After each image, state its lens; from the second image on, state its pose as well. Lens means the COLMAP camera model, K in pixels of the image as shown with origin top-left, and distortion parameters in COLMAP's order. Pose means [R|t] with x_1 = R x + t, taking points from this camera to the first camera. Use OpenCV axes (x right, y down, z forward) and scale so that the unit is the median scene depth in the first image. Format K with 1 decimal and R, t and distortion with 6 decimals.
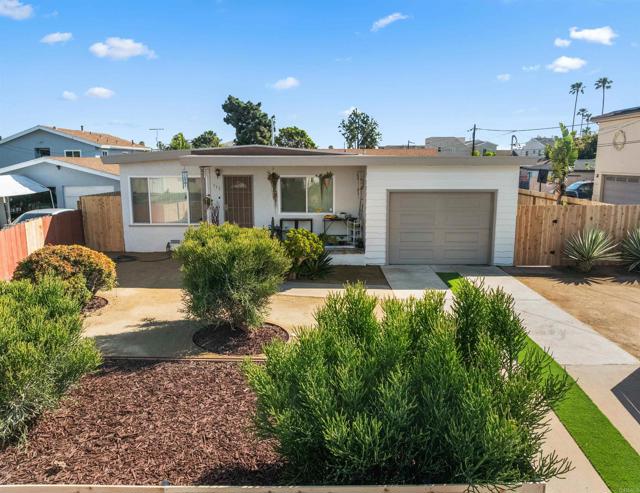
lens RADIAL K [[476.8, 0, 321.6], [0, 476.8, 245.9], [0, 0, 1]] dist [-0.025379, 0.000172]
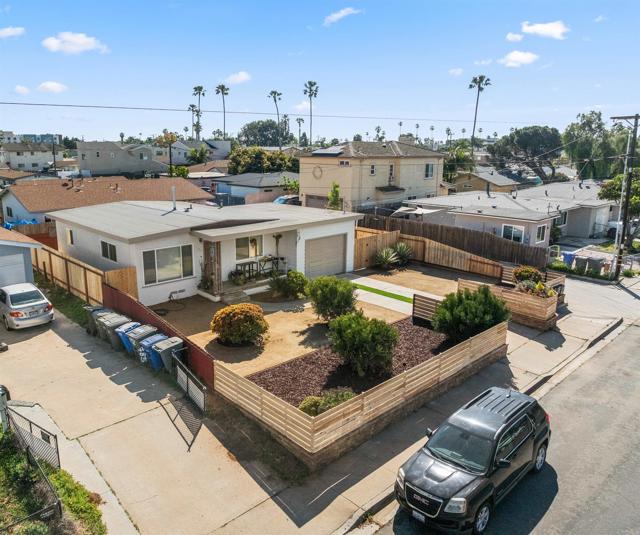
lens RADIAL K [[506.6, 0, 318.2], [0, 506.6, 266.8], [0, 0, 1]] dist [-0.018593, 0.014311]
pose [[0.715422, -0.156633, 0.680909, -1.005368], [0.114183, 0.987656, 0.107226, -0.194351], [-0.689299, 0.001036, 0.724476, -0.348965]]
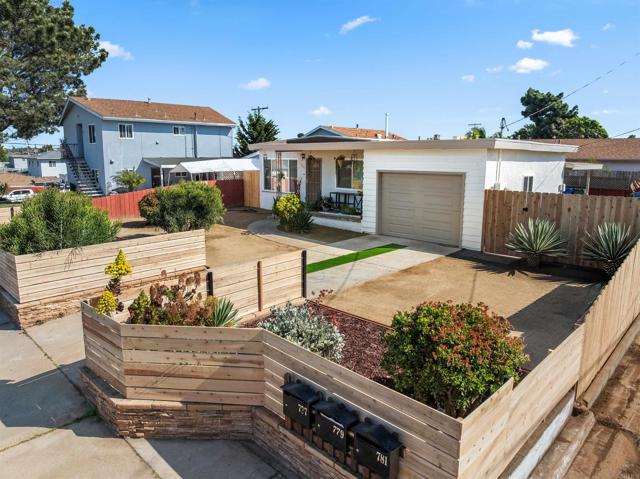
lens RADIAL K [[456.5, 0, 319.6], [0, 456.5, 239.8], [0, 0, 1]] dist [-0.019356, -0.007339]
pose [[0.728268, 0.129403, -0.672964, 0.735965], [-0.125625, 0.990578, 0.054527, 0.008214], [0.673679, 0.044831, 0.737663, 0.073892]]
